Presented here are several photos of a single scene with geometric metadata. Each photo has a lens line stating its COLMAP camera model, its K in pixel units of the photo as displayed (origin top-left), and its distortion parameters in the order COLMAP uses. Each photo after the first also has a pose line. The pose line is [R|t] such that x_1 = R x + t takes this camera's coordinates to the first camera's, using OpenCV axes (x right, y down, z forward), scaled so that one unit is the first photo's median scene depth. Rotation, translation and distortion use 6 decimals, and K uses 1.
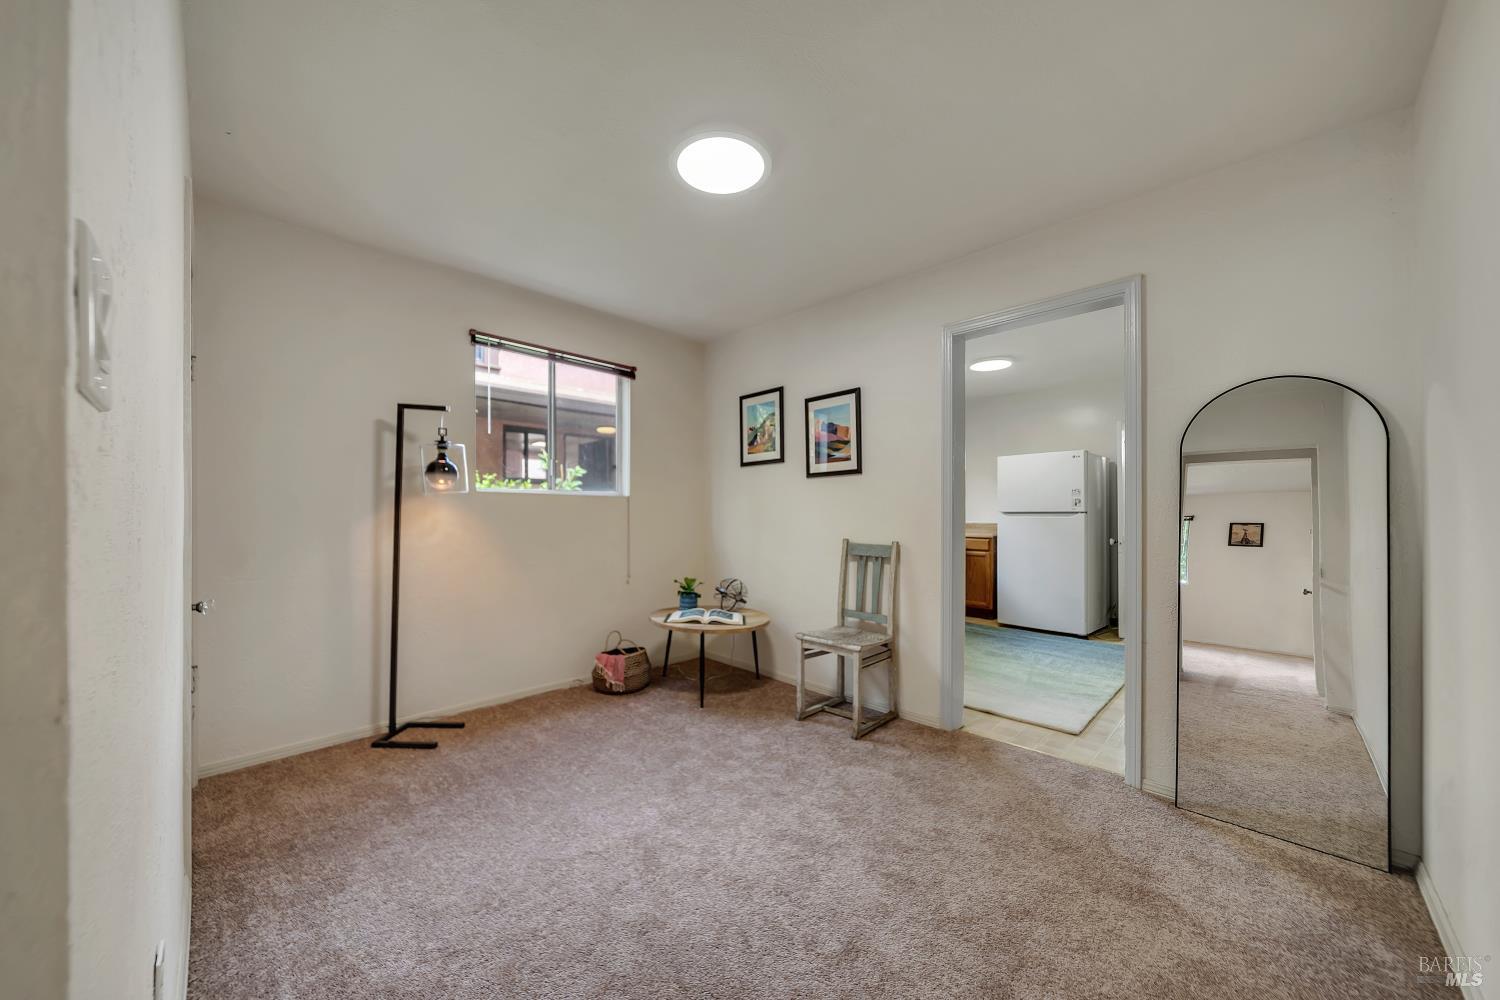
lens RADIAL K [[527.8, 0, 751.0], [0, 527.8, 515.2], [0, 0, 1]] dist [-0.005465, 0.000196]
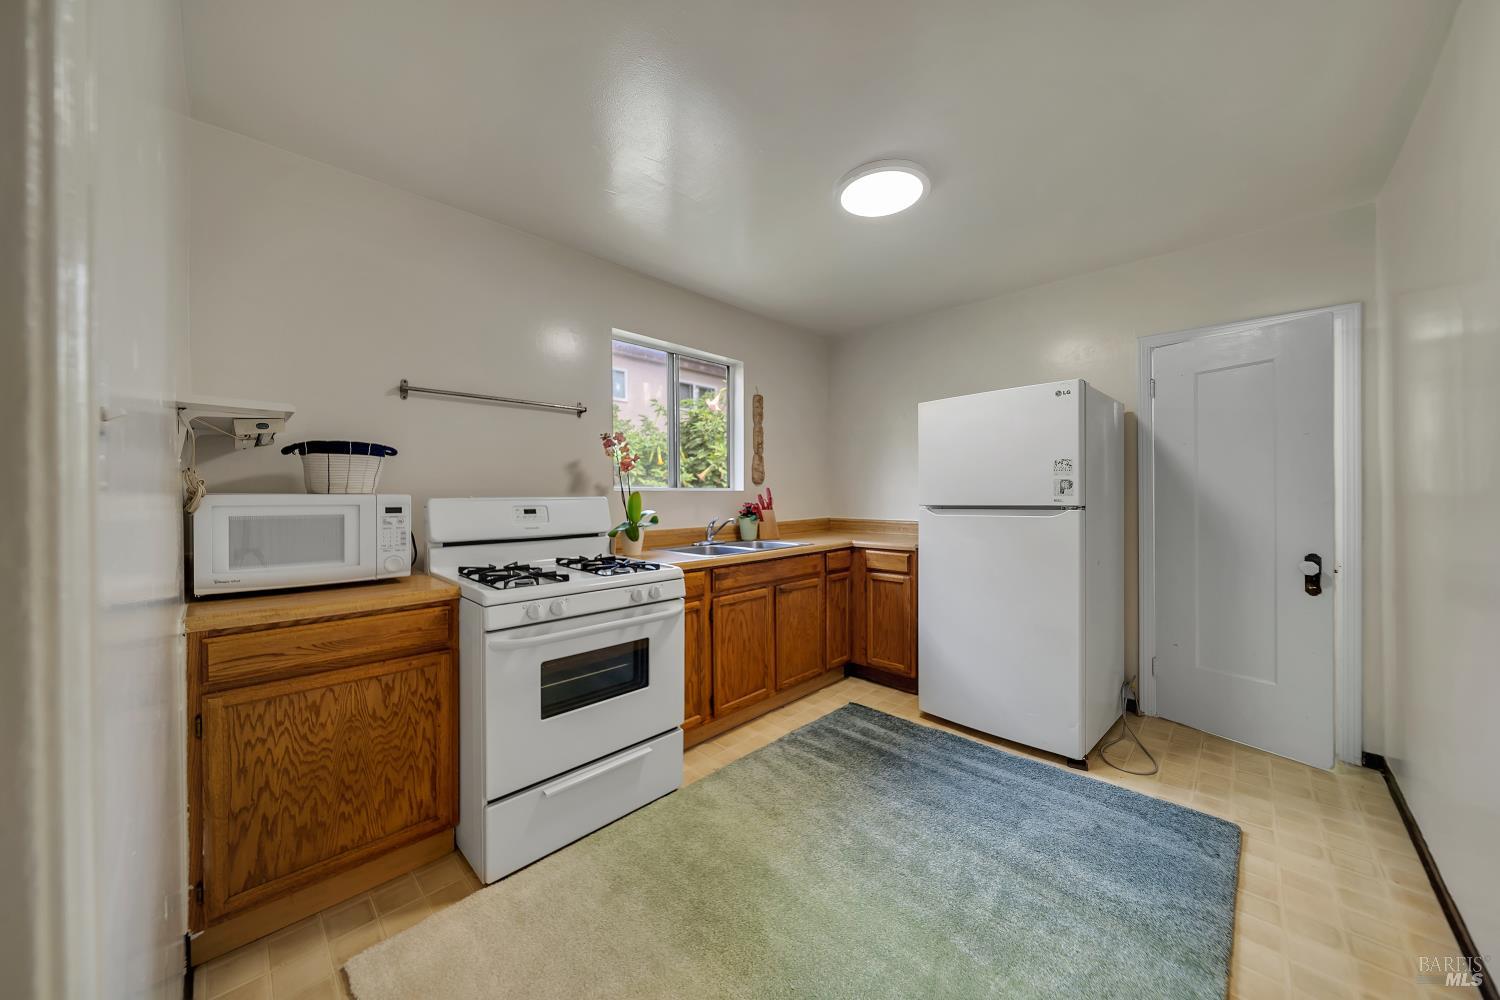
lens RADIAL K [[527.8, 0, 749.8], [0, 527.8, 503.0], [0, 0, 1]] dist [-0.005465, 0.000196]
pose [[0.999965, -0.004922, 0.006780, 0.310621], [0.004857, 0.999942, 0.009629, -0.014909], [-0.006827, -0.009596, 0.999931, 0.492479]]
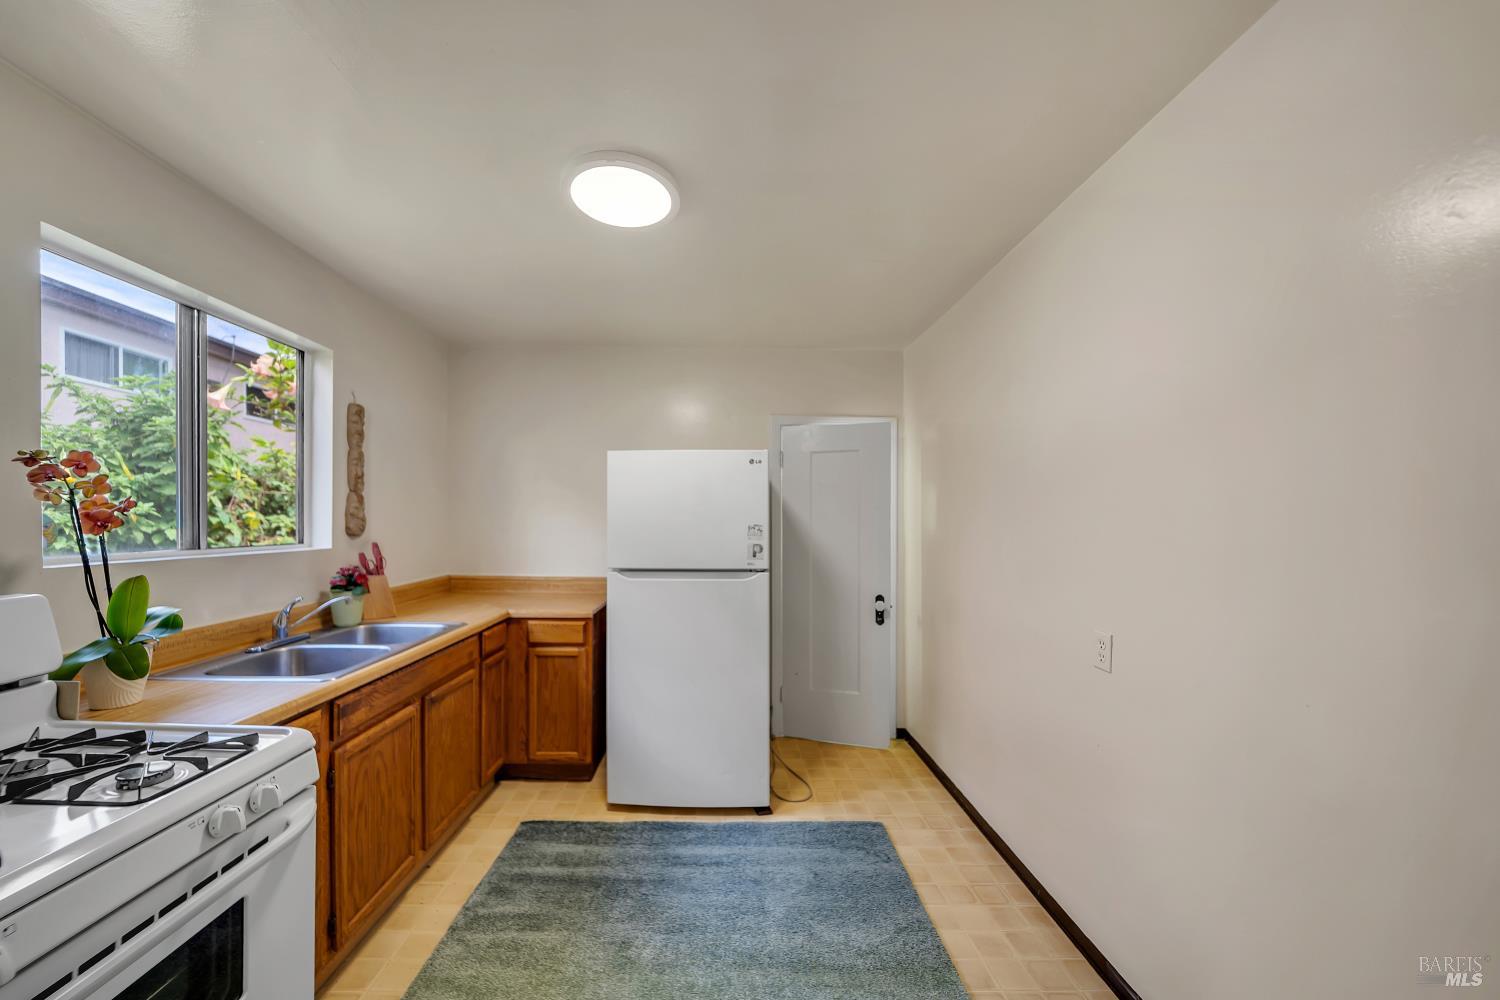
lens RADIAL K [[527.8, 0, 729.6], [0, 527.8, 527.6], [0, 0, 1]] dist [-0.005465, 0.000196]
pose [[0.703973, -0.000067, 0.710227, 0.224550], [-0.007468, 0.999944, 0.007496, -0.048906], [-0.710188, -0.010581, 0.703933, 0.630765]]
